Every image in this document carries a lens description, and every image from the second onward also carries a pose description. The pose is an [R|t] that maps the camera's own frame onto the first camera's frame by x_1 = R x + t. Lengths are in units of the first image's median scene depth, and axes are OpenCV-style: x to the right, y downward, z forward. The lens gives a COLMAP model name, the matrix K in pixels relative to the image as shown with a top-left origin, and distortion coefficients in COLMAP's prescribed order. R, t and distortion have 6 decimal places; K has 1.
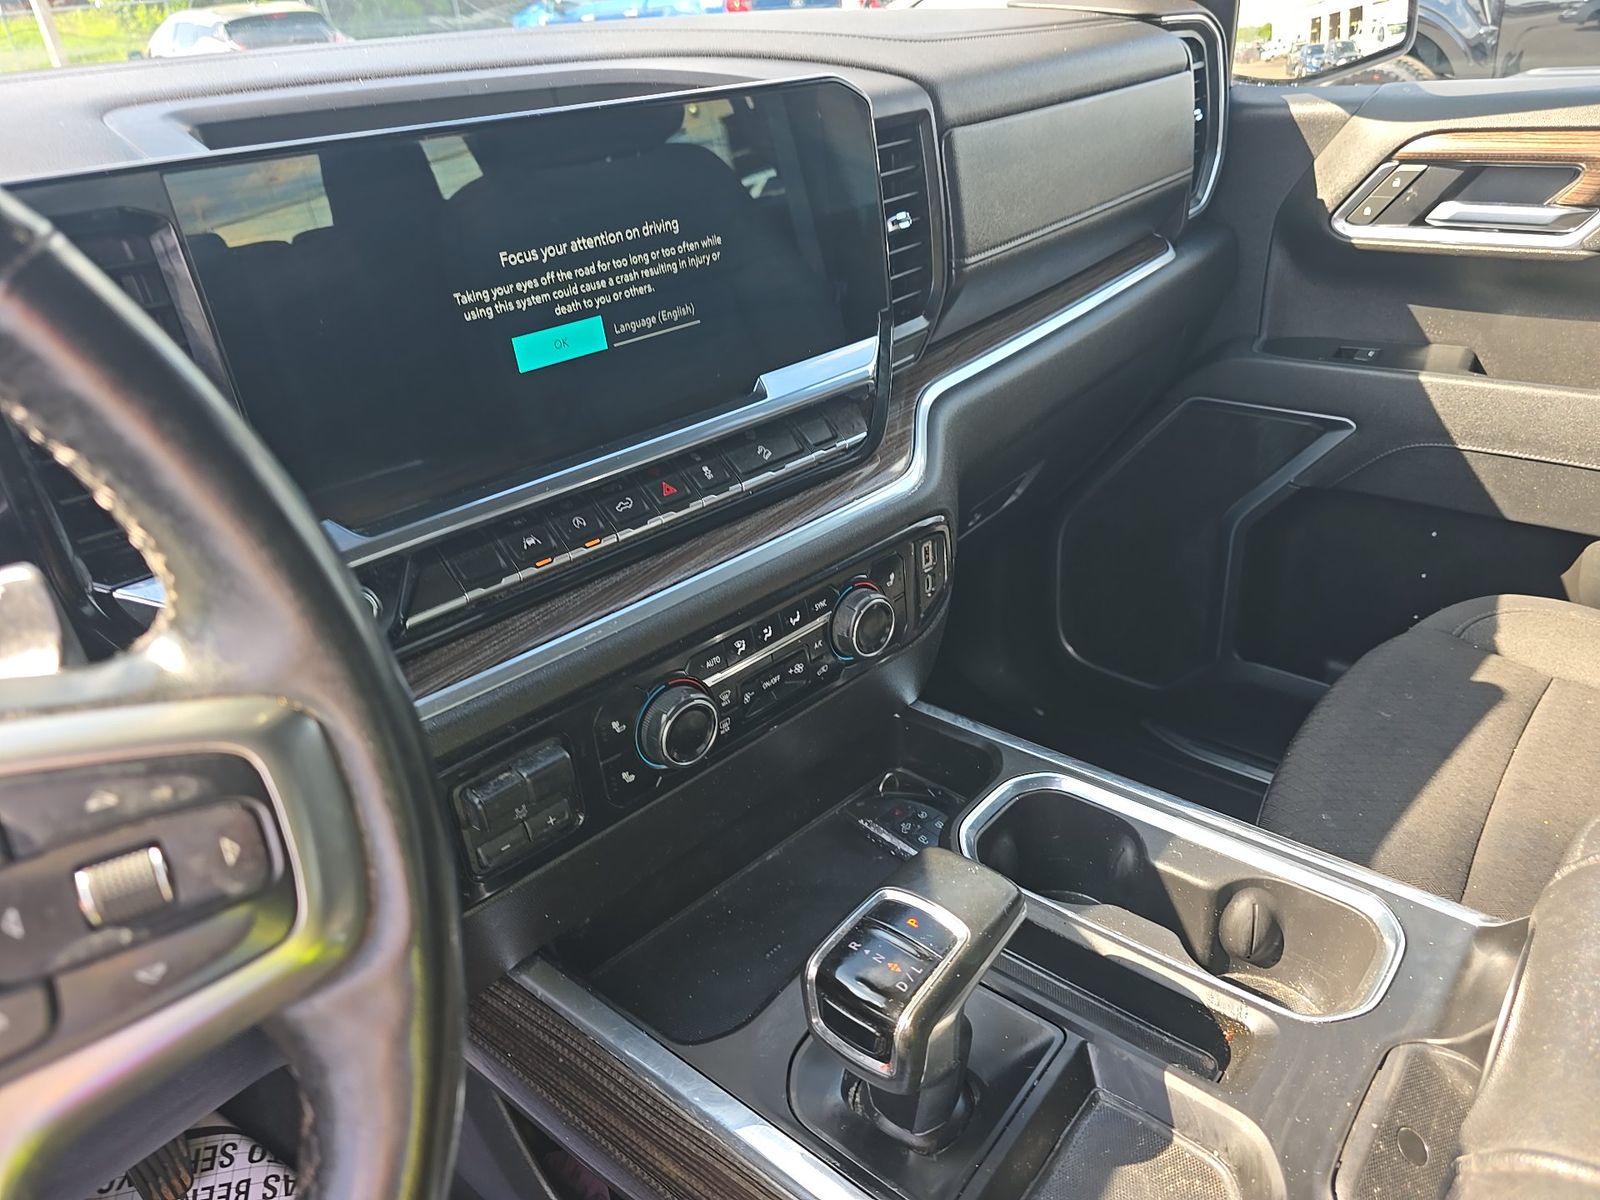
lens RADIAL K [[1081.8, 0, 805.7], [0, 1081.8, 603.4], [0, 0, 1]] dist [0.043782, -0.040835]
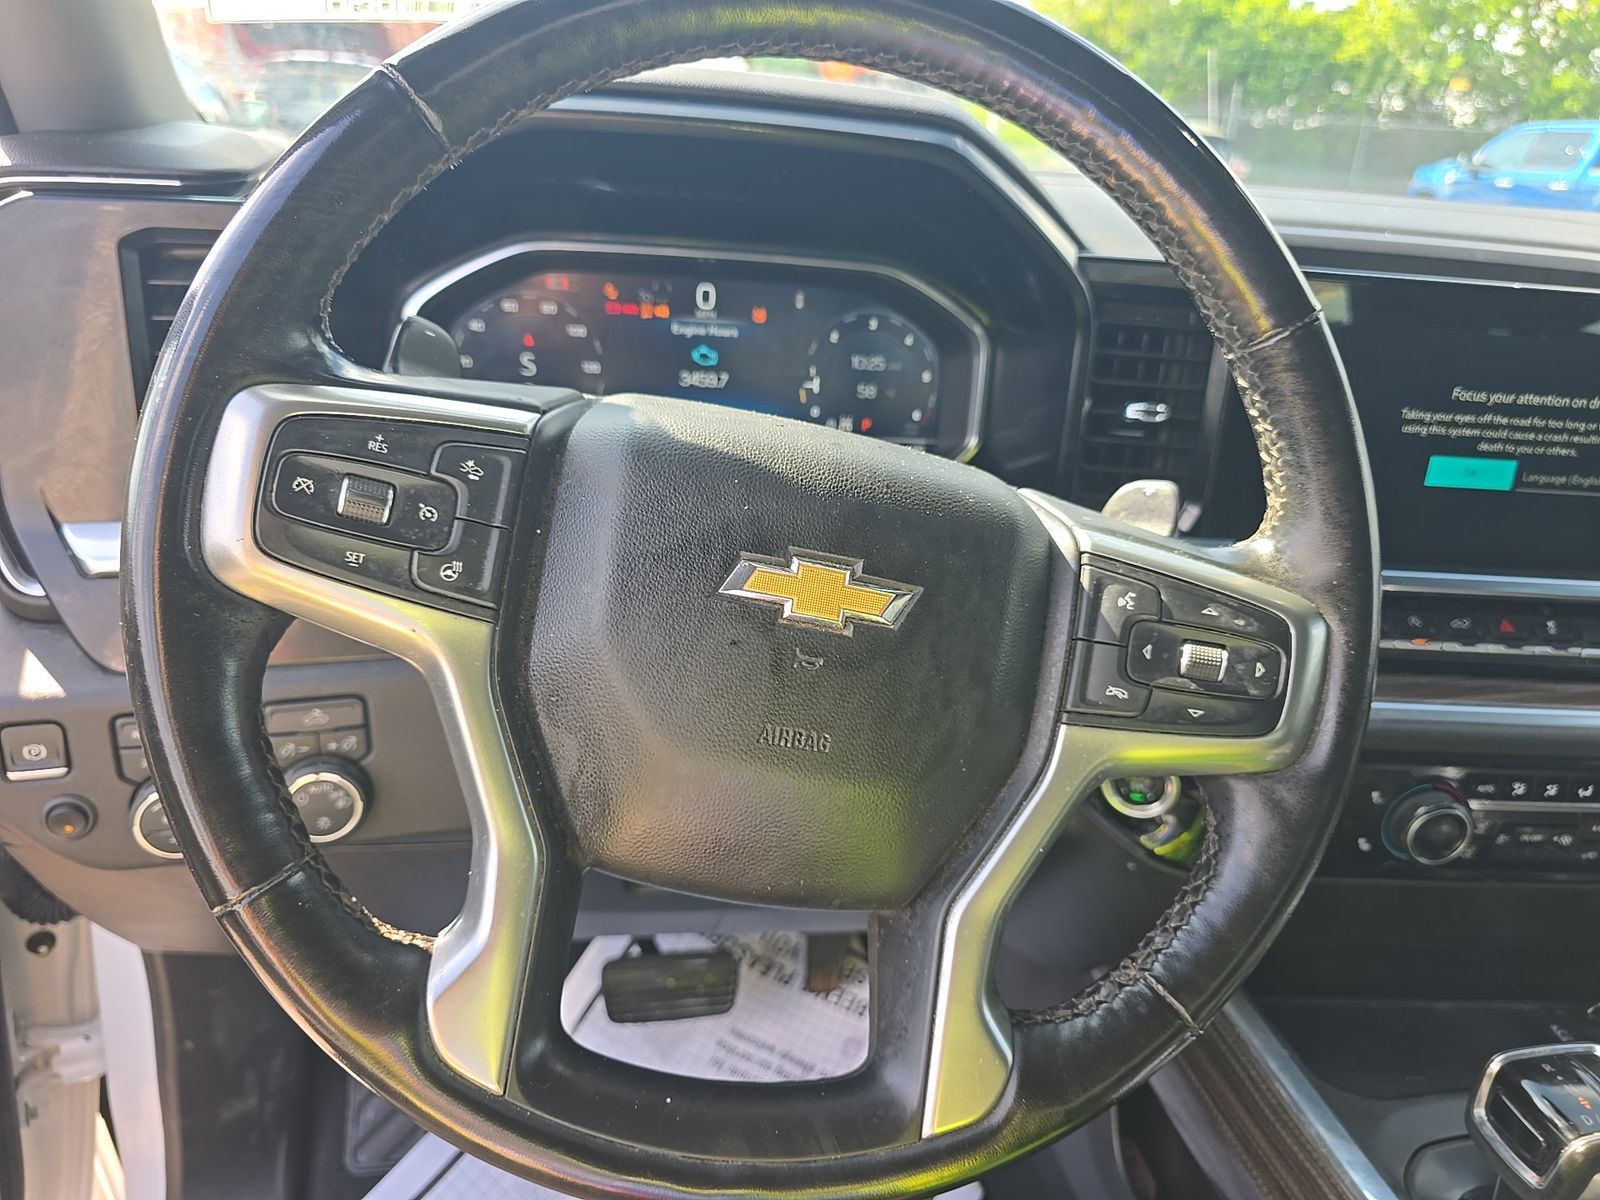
lens RADIAL K [[1126.6, 0, 806.4], [0, 1126.6, 593.7], [0, 0, 1]] dist [-0.001160, -0.003829]
pose [[0.756477, 0.362282, -0.544513, -0.061512], [-0.420883, 0.906922, 0.018684, 0.149292], [0.500600, 0.215043, 0.838544, -0.321179]]
